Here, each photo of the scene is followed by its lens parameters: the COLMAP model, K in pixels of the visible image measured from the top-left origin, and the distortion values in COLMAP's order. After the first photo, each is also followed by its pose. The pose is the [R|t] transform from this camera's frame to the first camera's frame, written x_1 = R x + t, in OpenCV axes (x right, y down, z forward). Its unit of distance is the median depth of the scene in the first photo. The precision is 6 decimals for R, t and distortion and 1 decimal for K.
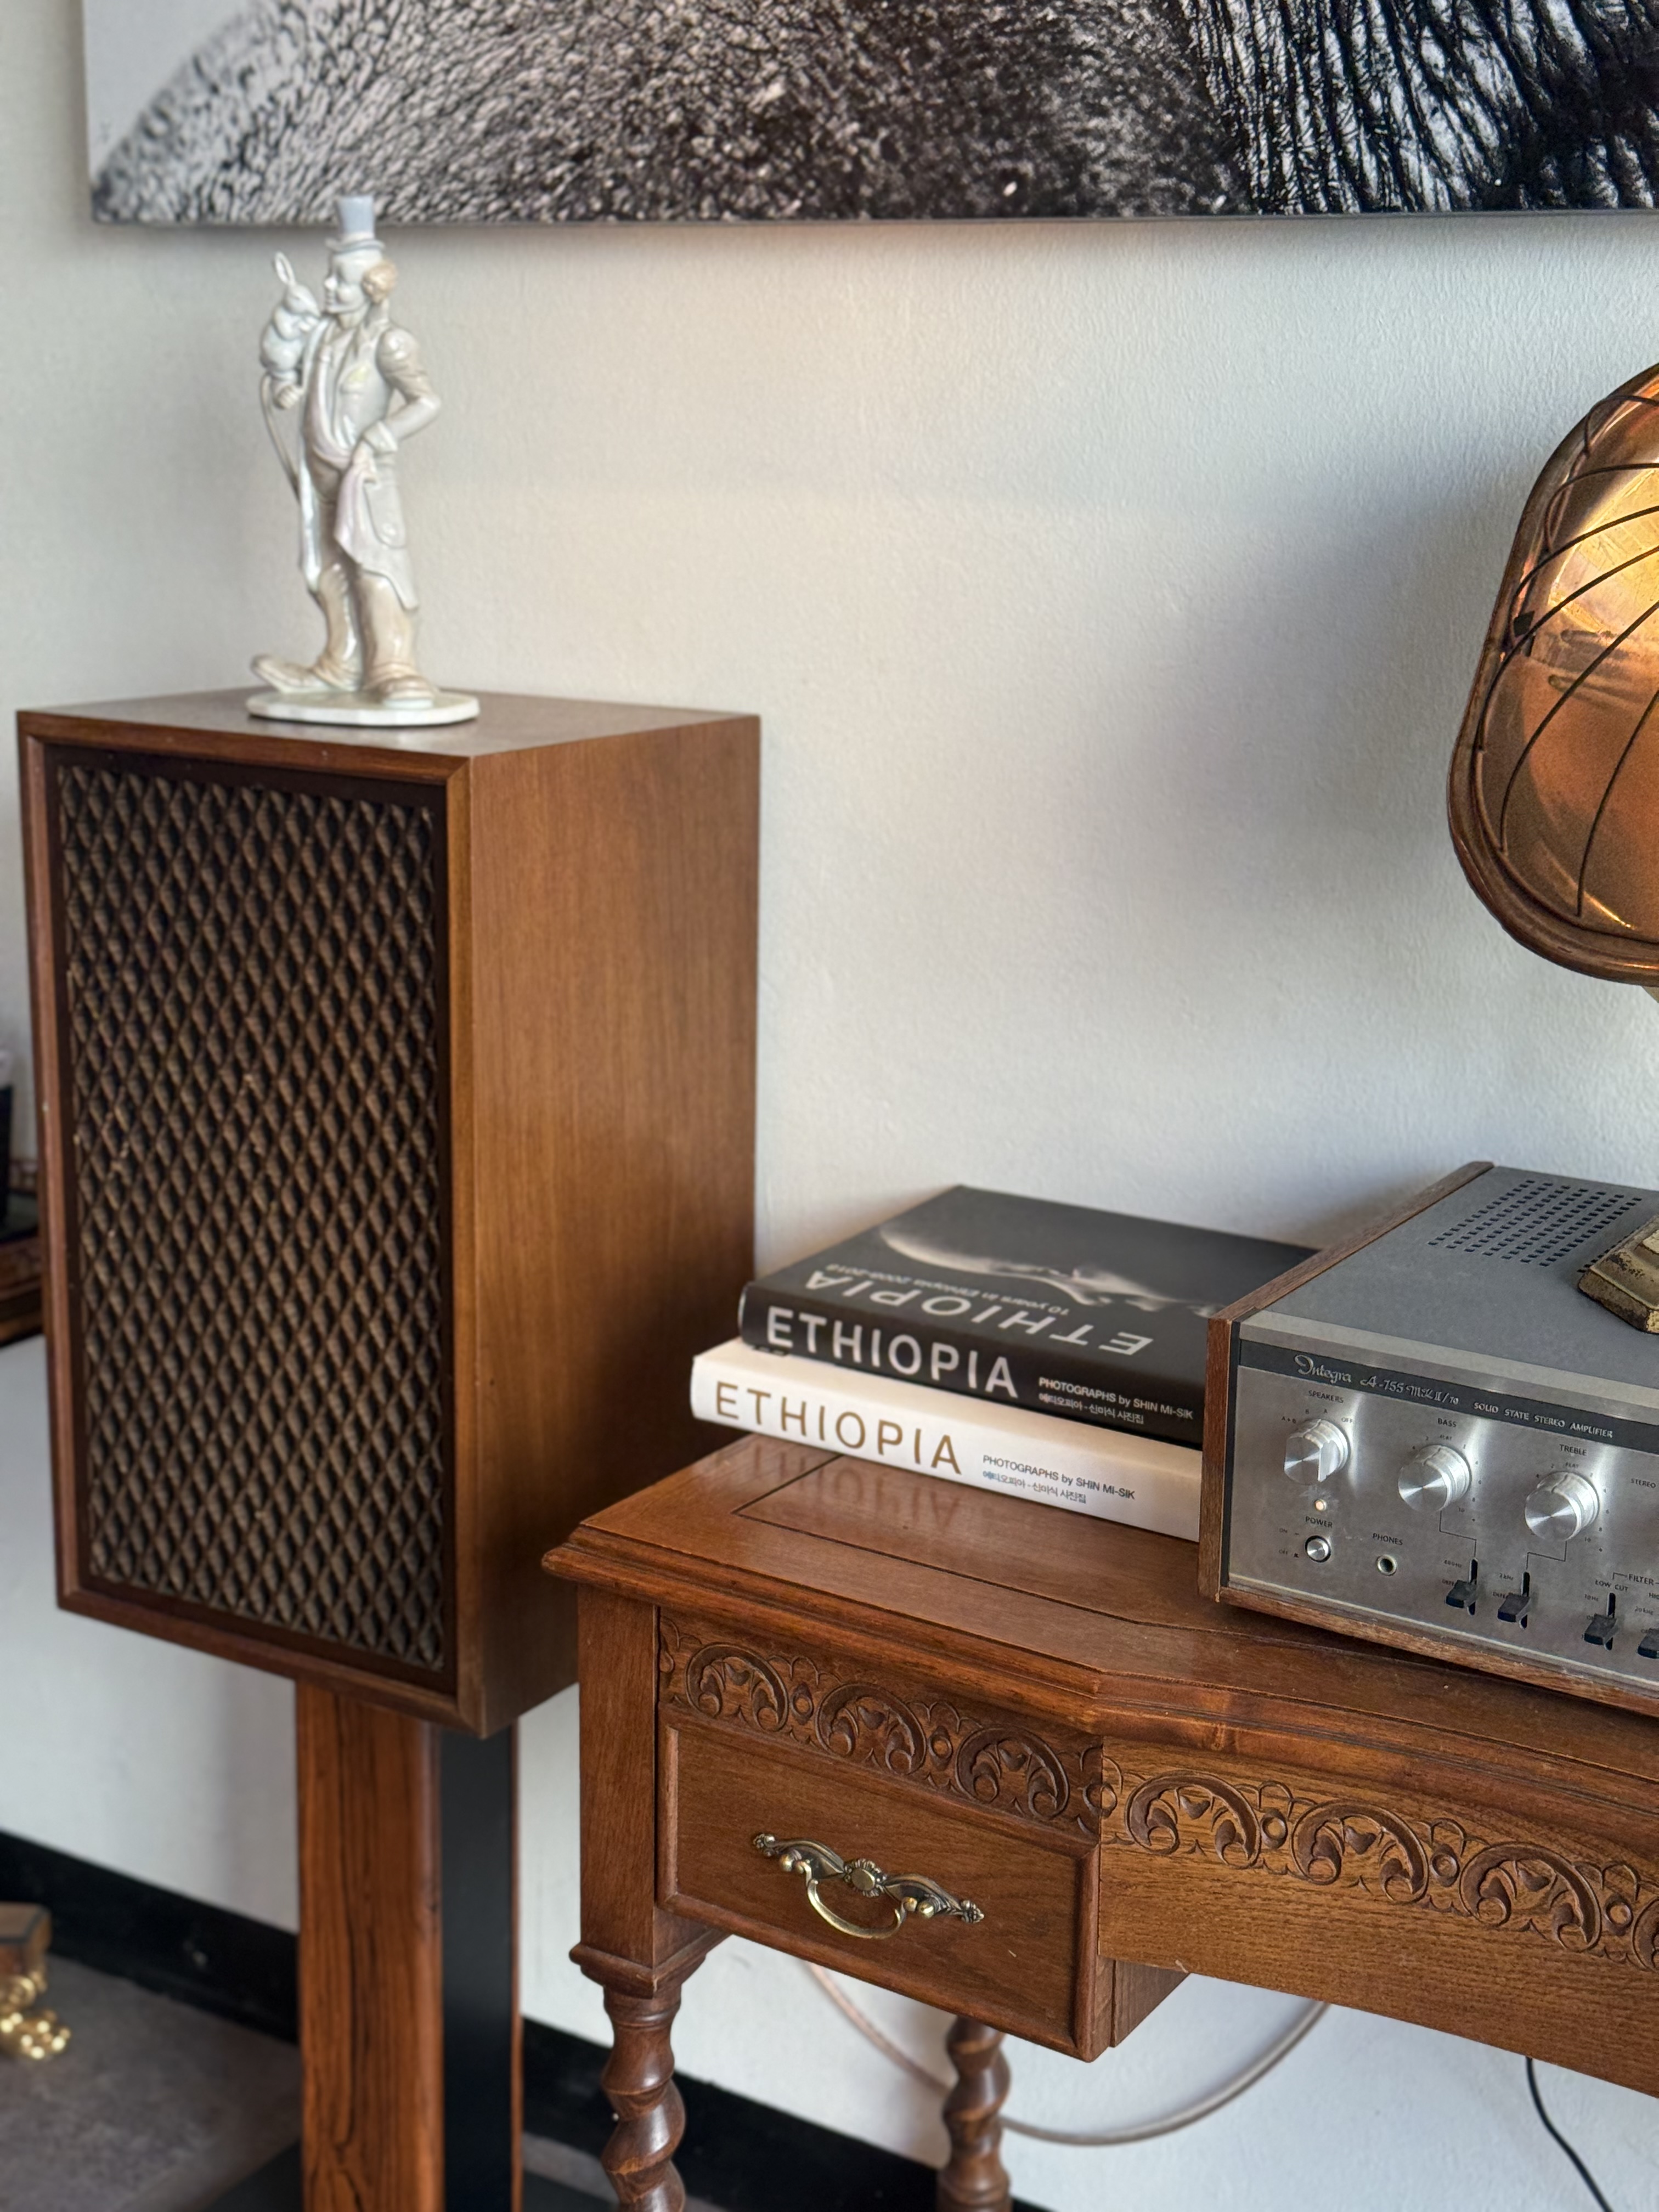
lens RADIAL K [[3080.9, 0, 804.3], [0, 3080.9, 1151.5], [0, 0, 1]] dist [0.123119, 0.000000]
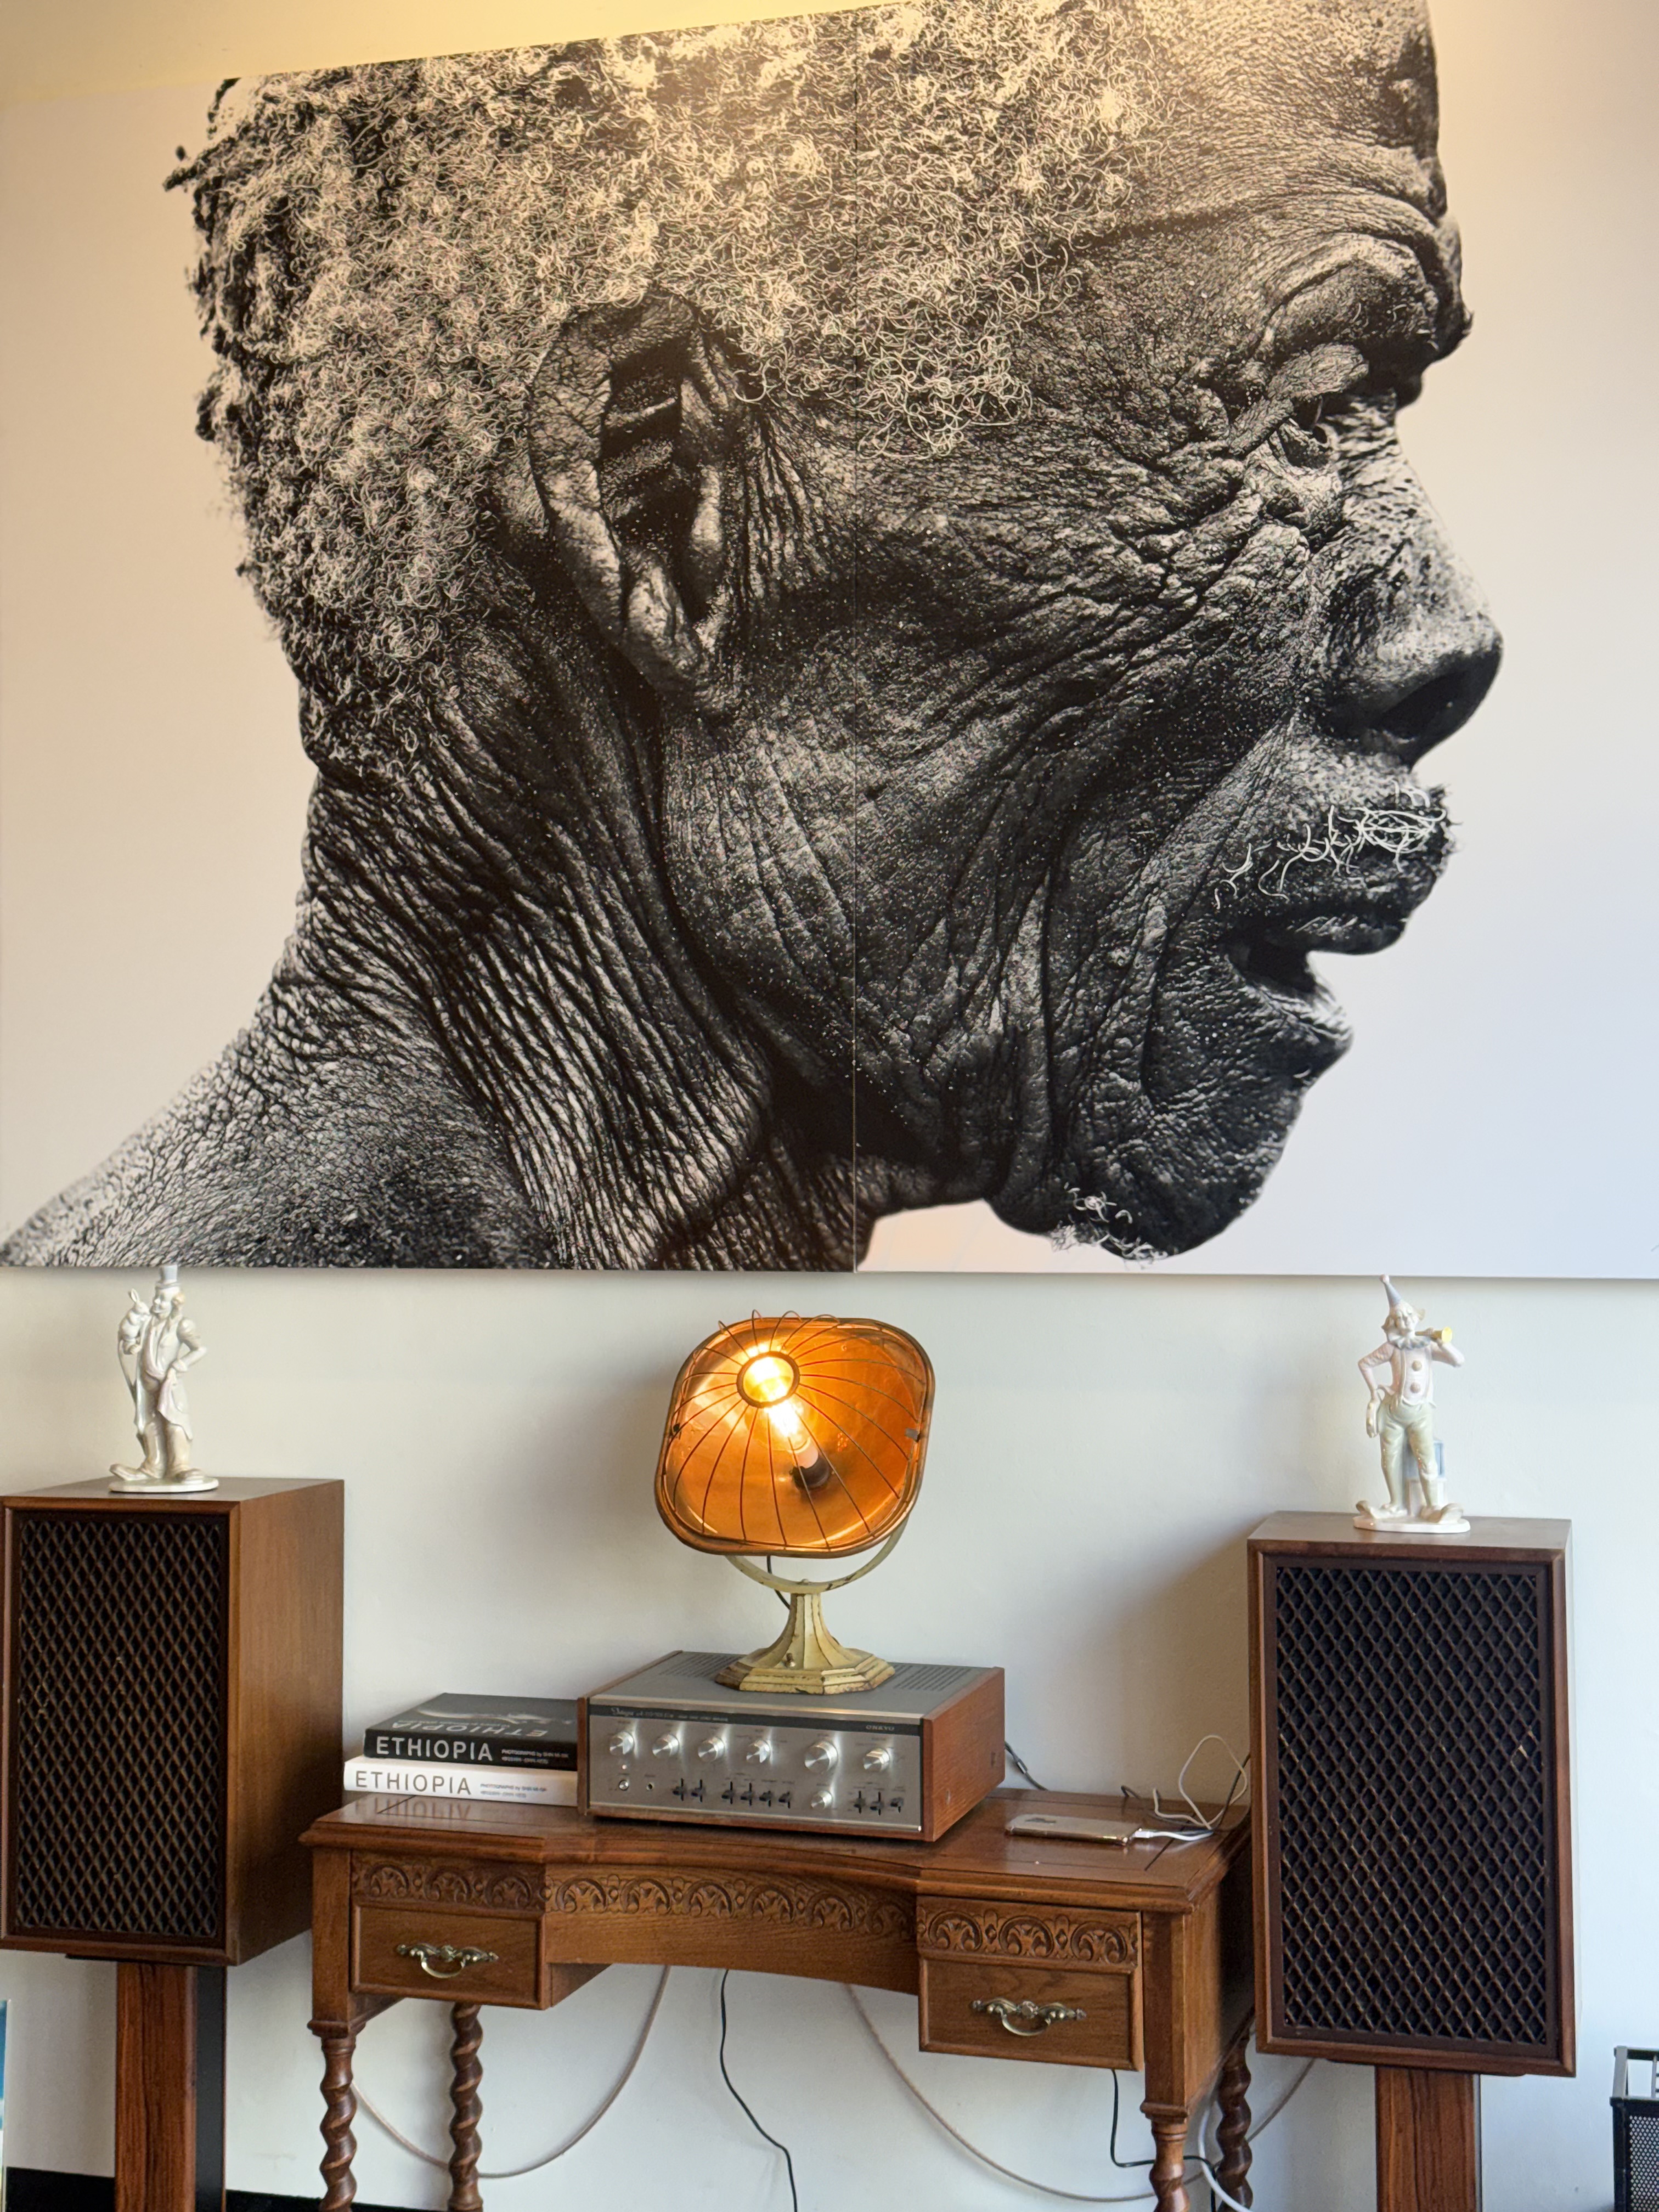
lens RADIAL K [[3080.9, 0, 835.3], [0, 3080.9, 1109.3], [0, 0, 1]] dist [0.123119, 0.000000]
pose [[0.964815, -0.011486, 0.262679, -0.272274], [0.080865, 0.963585, -0.254883, 0.208316], [-0.250186, 0.267156, 0.930610, -1.294037]]
